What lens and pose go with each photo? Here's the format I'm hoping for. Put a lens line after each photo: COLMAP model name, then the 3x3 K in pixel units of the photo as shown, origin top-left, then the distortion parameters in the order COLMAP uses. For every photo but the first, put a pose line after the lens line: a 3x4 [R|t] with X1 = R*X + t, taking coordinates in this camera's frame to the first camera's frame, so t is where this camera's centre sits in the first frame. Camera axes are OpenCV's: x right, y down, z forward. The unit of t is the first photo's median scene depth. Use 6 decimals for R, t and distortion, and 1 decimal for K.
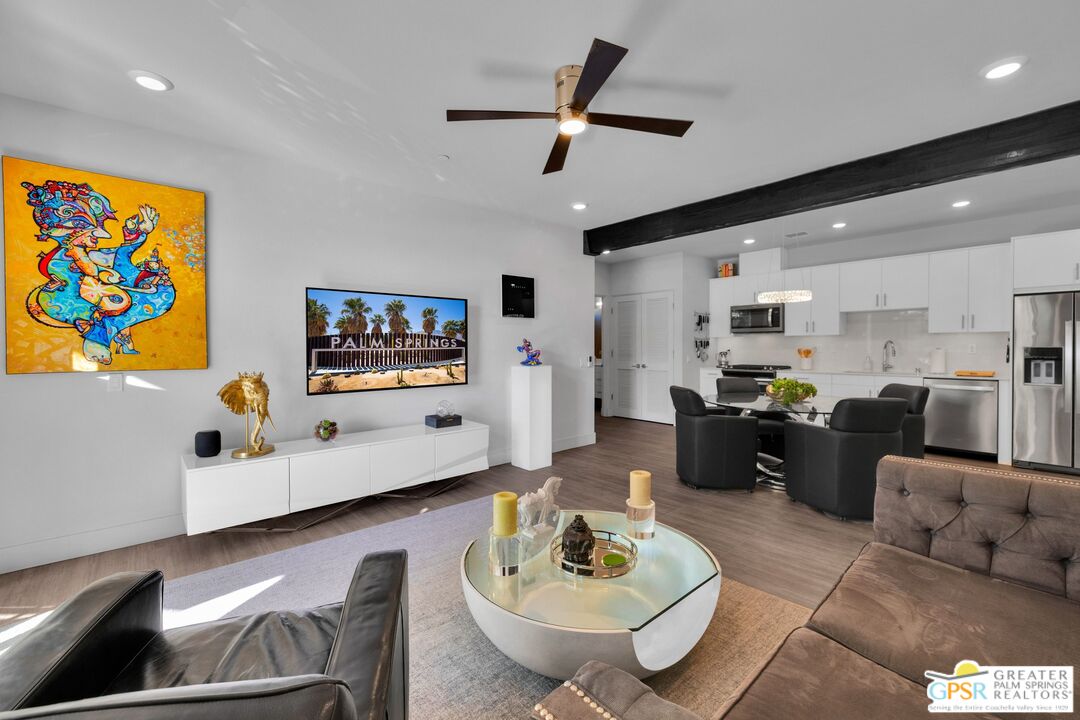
lens RADIAL K [[452.5, 0, 534.5], [0, 452.5, 354.9], [0, 0, 1]] dist [0.005828, -0.001811]
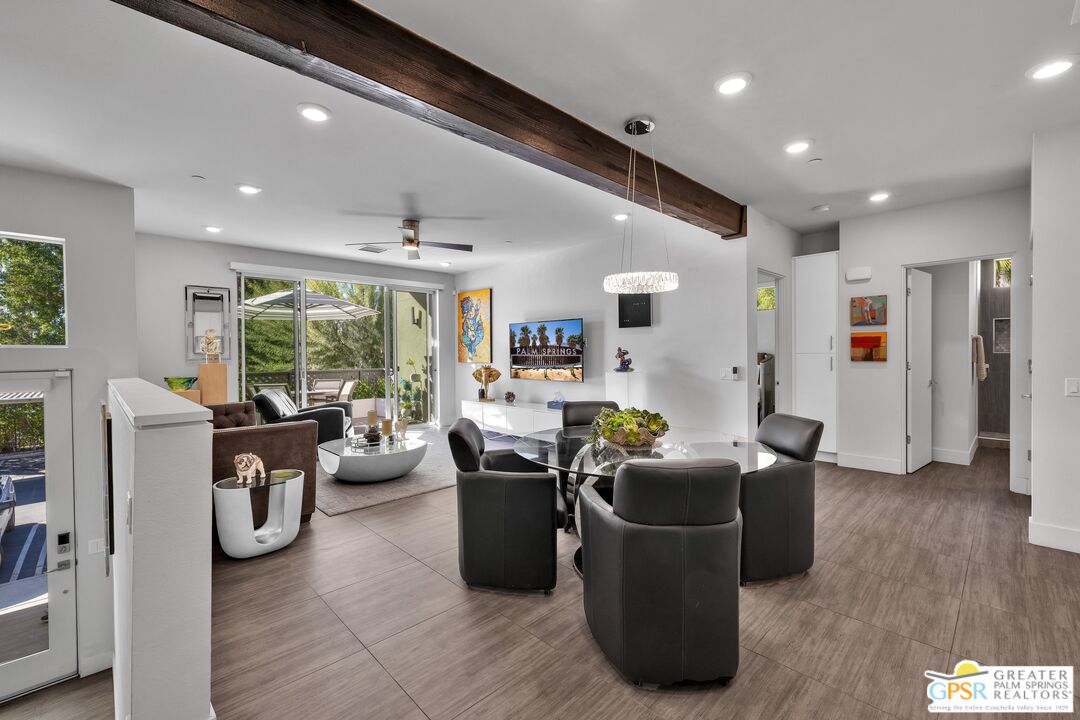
lens RADIAL K [[452.5, 0, 534.5], [0, 452.5, 354.9], [0, 0, 1]] dist [0.005828, -0.001811]
pose [[0.043282, 0.014897, -0.998952, 1.337089], [-0.010374, 0.999842, 0.014461, -0.038363], [0.999009, 0.009737, 0.043430, 0.920666]]
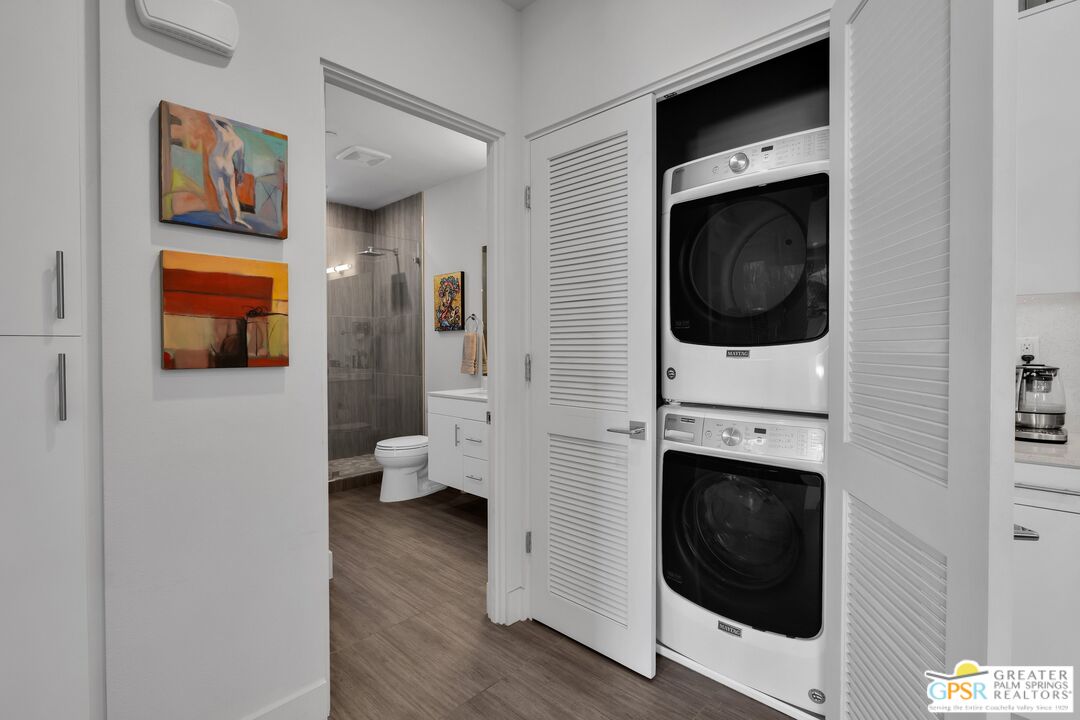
lens RADIAL K [[496.7, 0, 528.4], [0, 496.7, 353.9], [0, 0, 1]] dist [0.000179, 0.000097]
pose [[0.995535, 0.000905, 0.094390, 0.307007], [-0.000370, 0.999984, -0.005690, -0.020712], [-0.094394, 0.005629, 0.995519, 1.517852]]
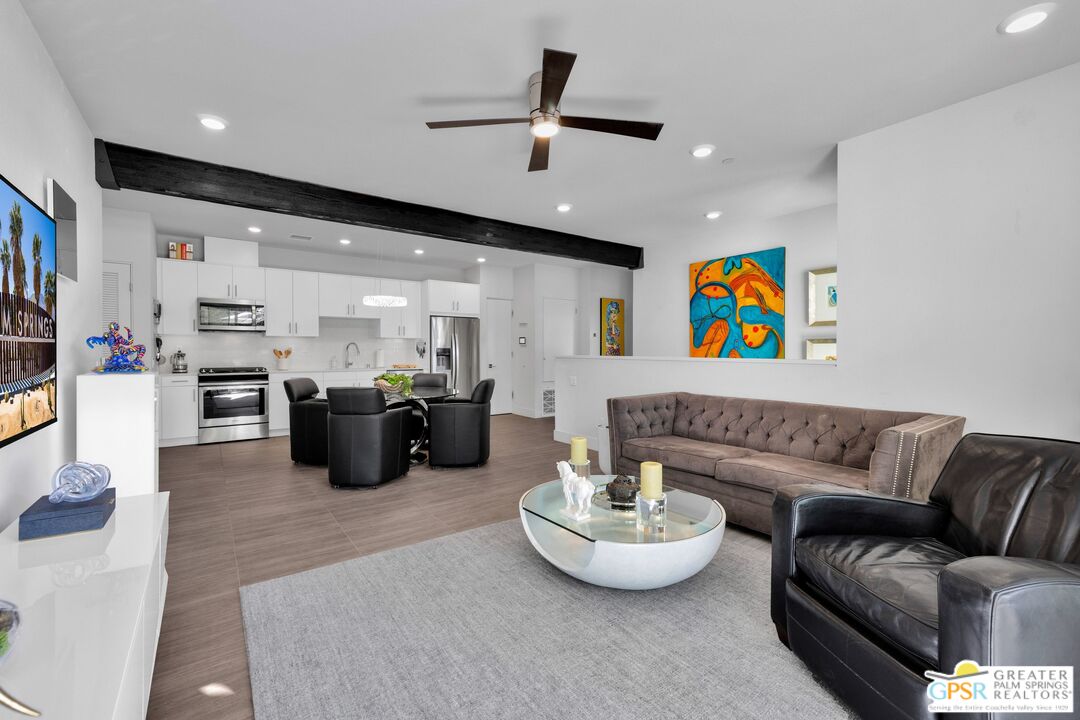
lens RADIAL K [[452.5, 0, 536.9], [0, 452.5, 356.2], [0, 0, 1]] dist [0.005828, -0.001811]
pose [[0.090050, -0.007018, 0.995913, -0.612118], [0.019347, 0.999799, 0.005297, 0.012730], [-0.995749, 0.018791, 0.090168, 0.585209]]
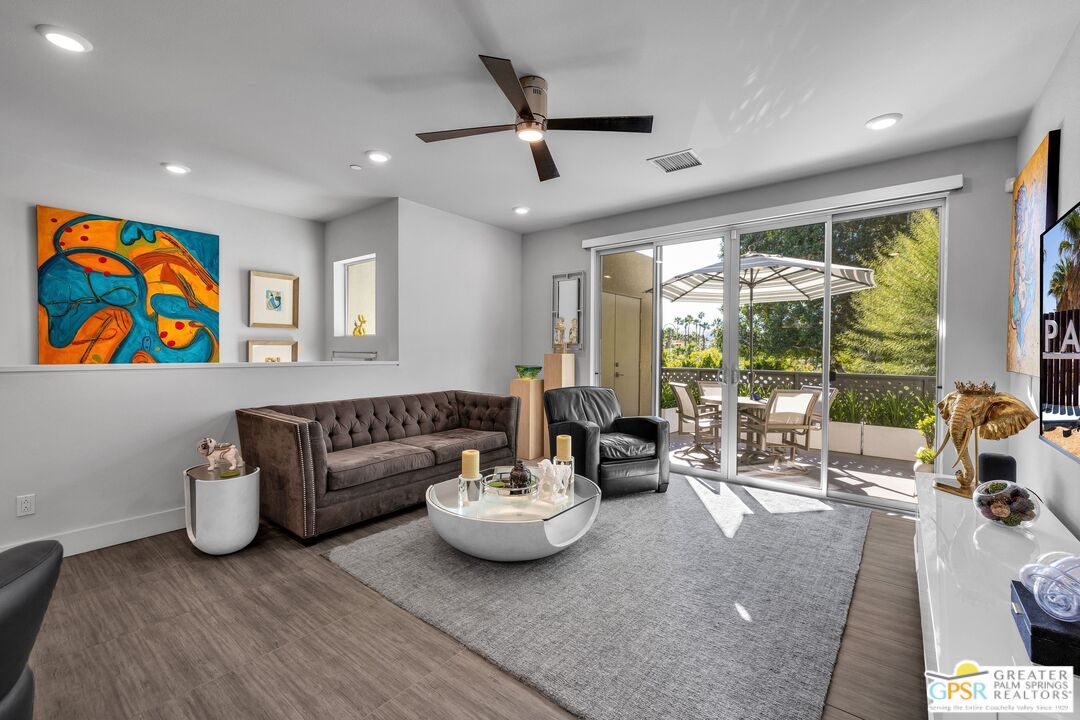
lens RADIAL K [[452.5, 0, 533.7], [0, 452.5, 356.9], [0, 0, 1]] dist [0.005828, -0.001811]
pose [[-0.986036, -0.000391, -0.166534, 0.159380], [-0.006493, 0.999327, 0.036102, -0.018346], [0.166408, 0.036679, -0.985375, 1.287683]]
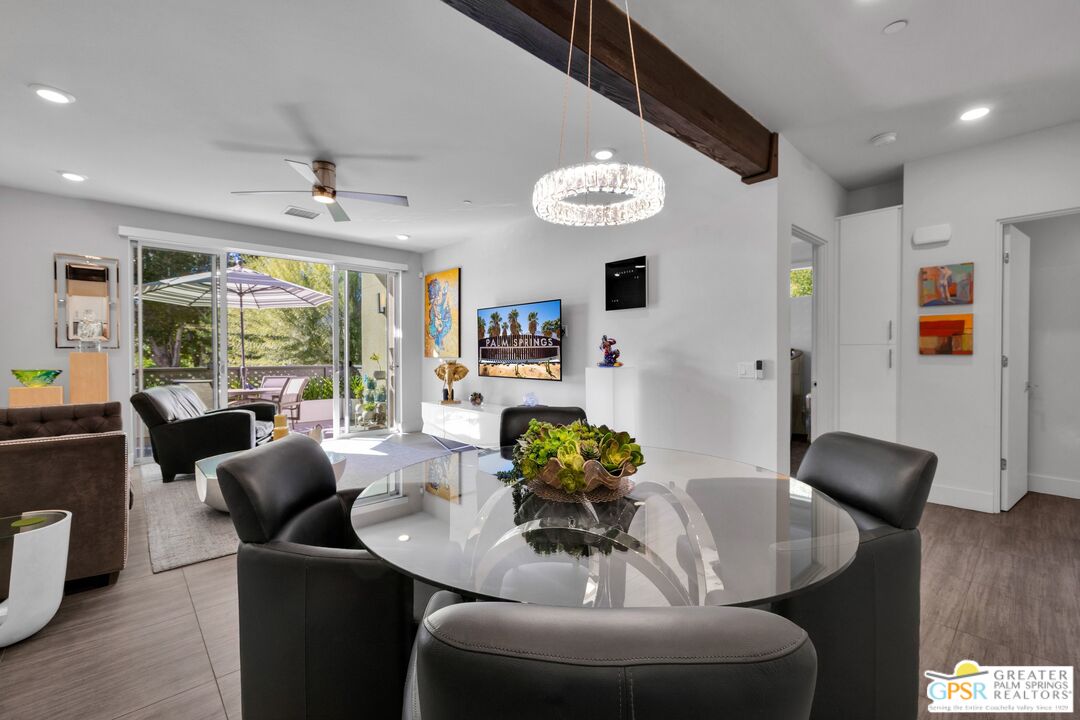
lens RADIAL K [[452.5, 0, 536.4], [0, 452.5, 358.1], [0, 0, 1]] dist [0.005828, -0.001811]
pose [[0.019807, 0.018830, -0.999626, 1.017436], [-0.018160, 0.999664, 0.018471, -0.007378], [0.999639, 0.017787, 0.020142, 1.061699]]
